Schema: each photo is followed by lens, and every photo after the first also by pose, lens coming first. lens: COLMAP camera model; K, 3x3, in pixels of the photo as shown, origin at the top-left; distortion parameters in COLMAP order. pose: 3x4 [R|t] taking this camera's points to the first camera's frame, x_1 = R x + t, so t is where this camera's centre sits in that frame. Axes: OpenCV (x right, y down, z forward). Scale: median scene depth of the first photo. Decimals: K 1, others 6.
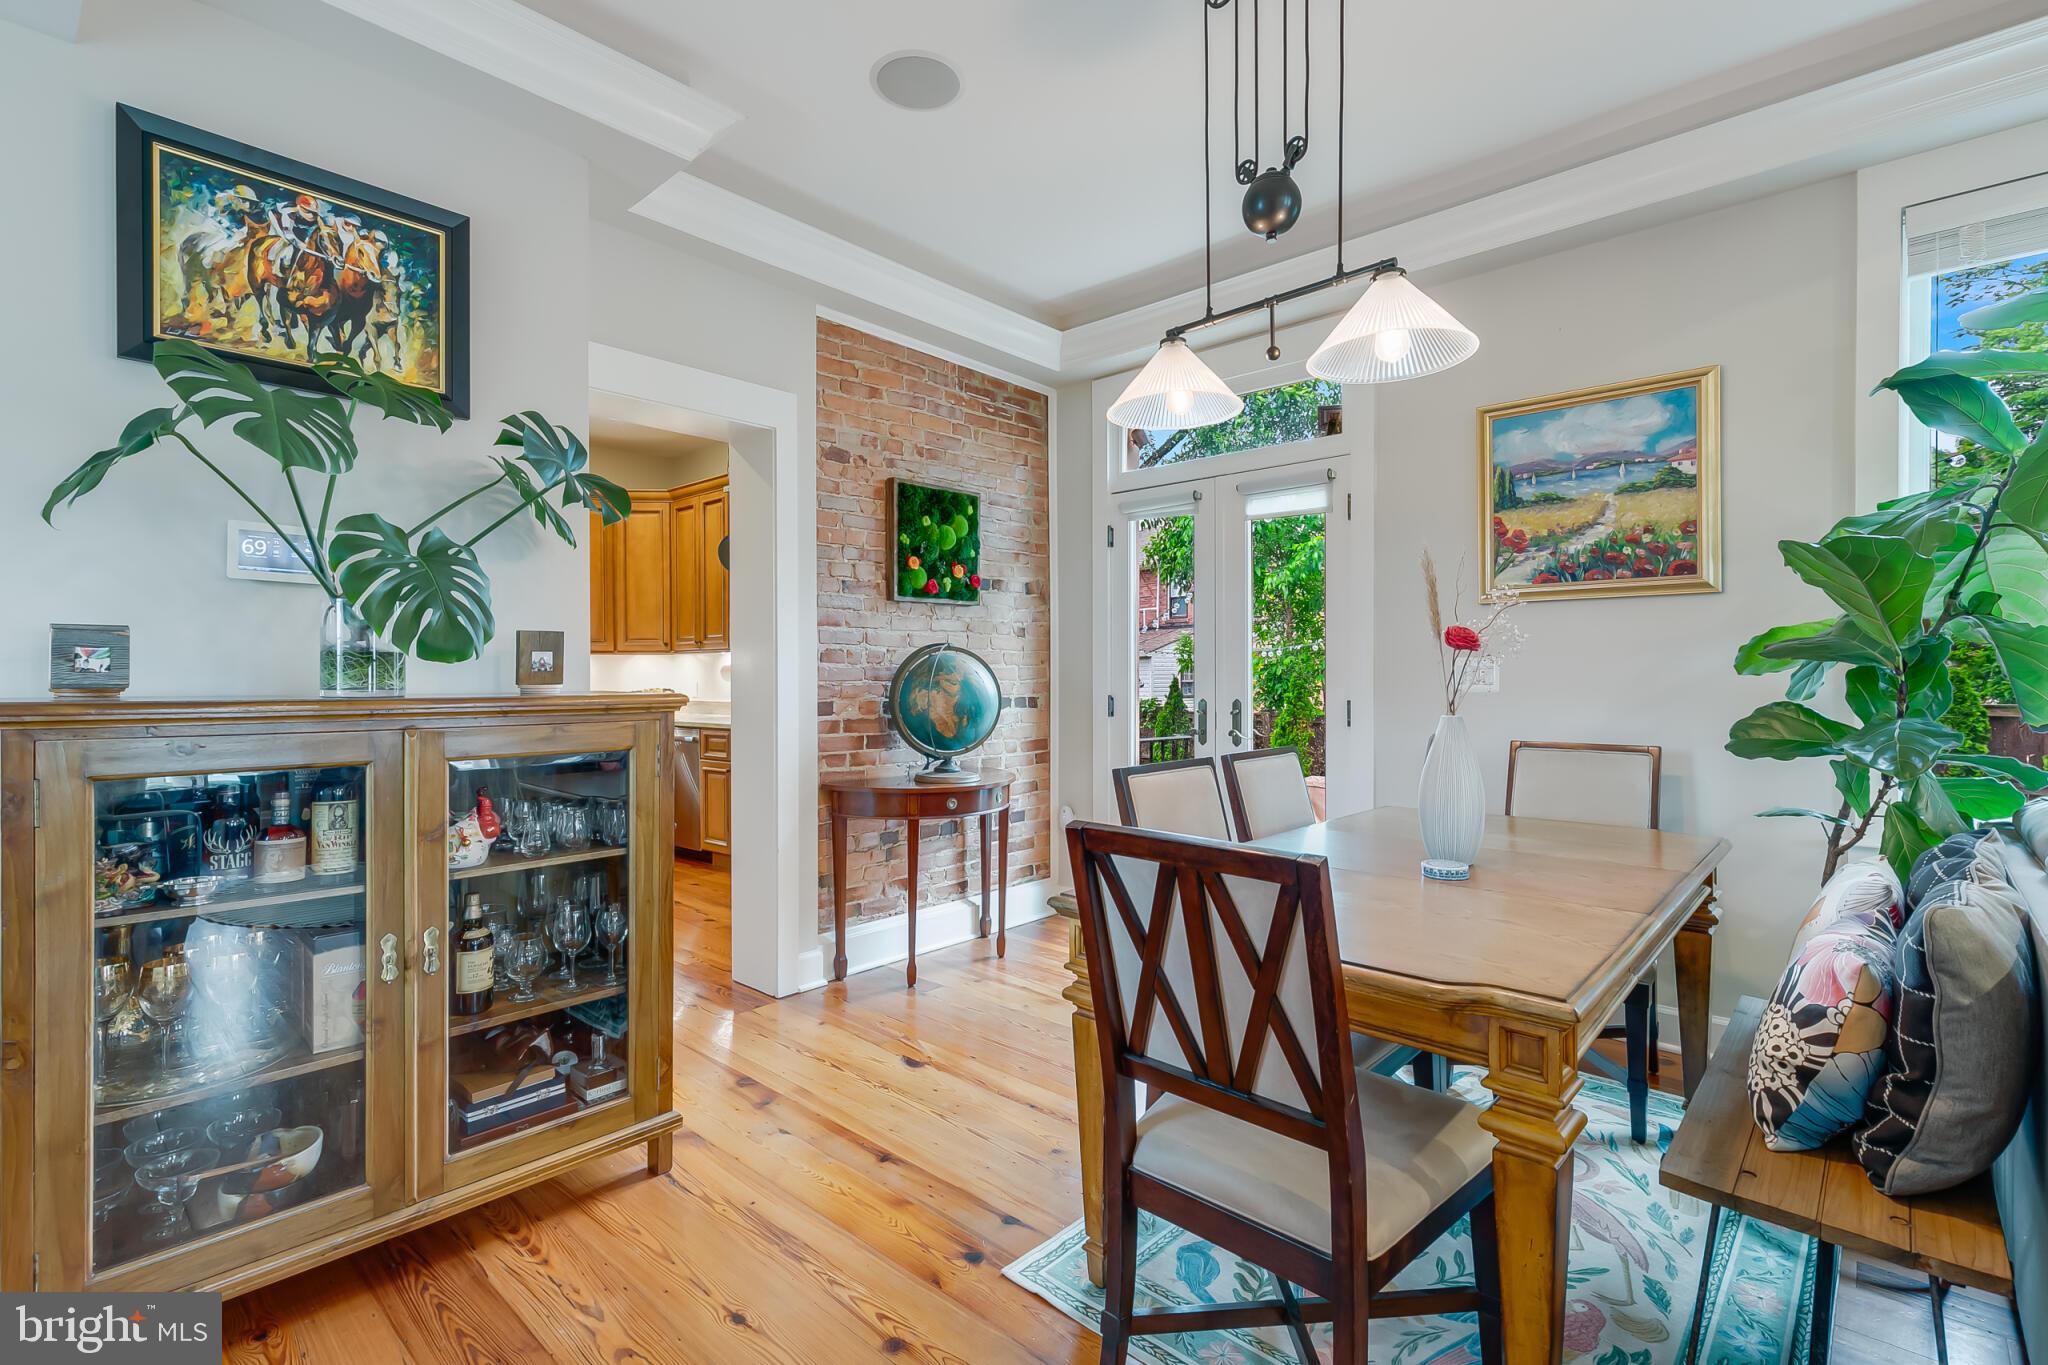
lens RADIAL K [[943.5, 0, 1023.3], [0, 943.5, 677.0], [0, 0, 1]] dist [-0.000060, -0.000066]
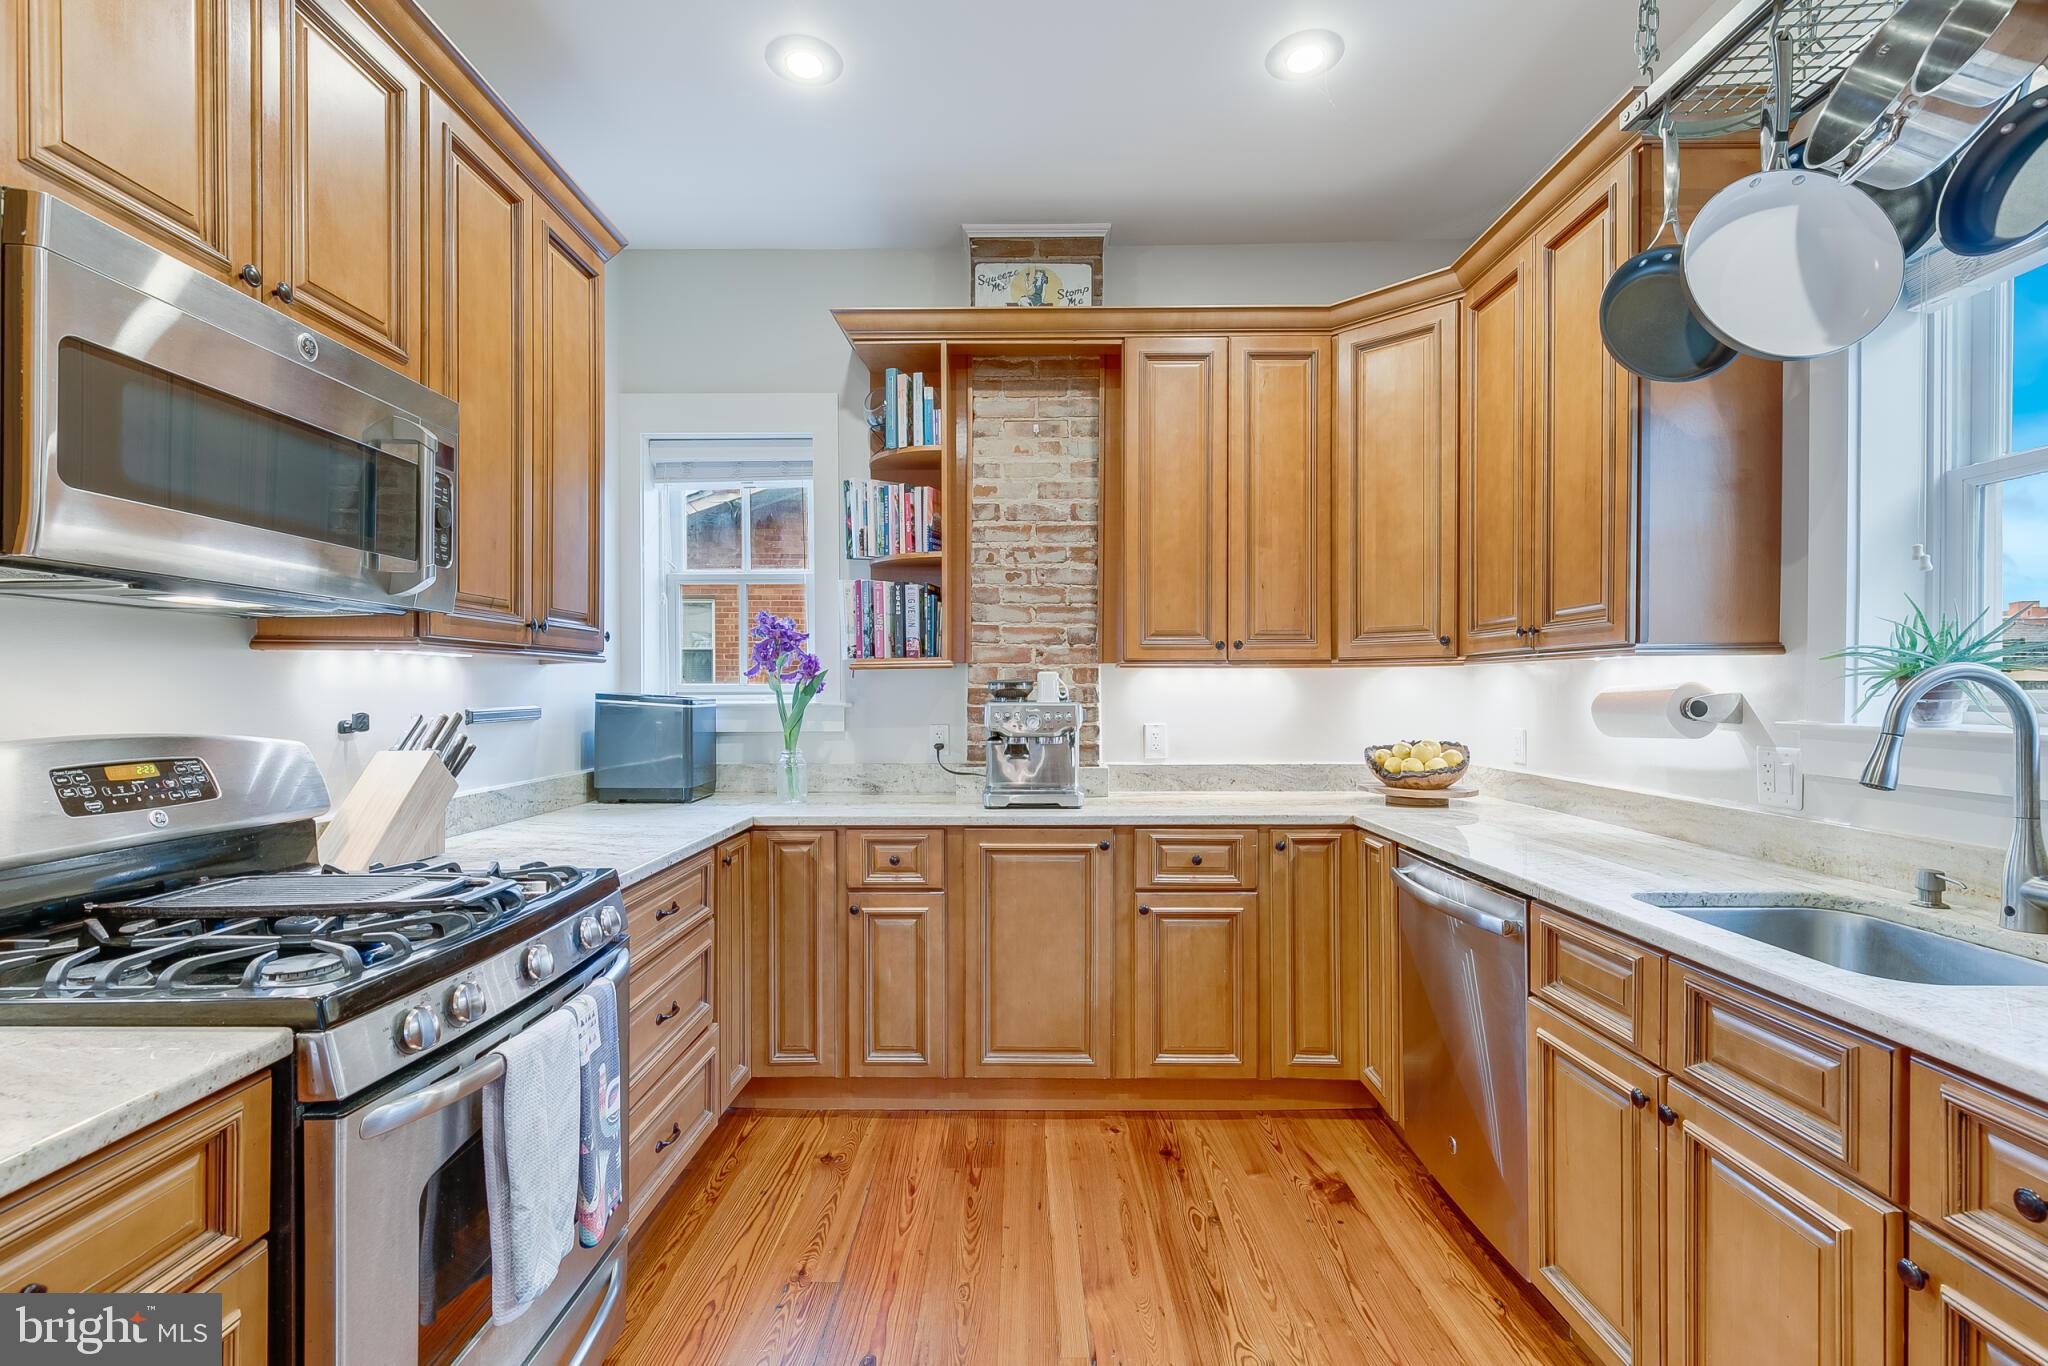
lens RADIAL K [[943.5, 0, 1024.1], [0, 943.5, 693.6], [0, 0, 1]] dist [-0.000060, -0.000066]
pose [[0.672917, 0.004222, -0.739706, -0.197429], [-0.007872, 0.999968, -0.001453, -0.009255], [0.739676, 0.006801, 0.672928, 0.586666]]
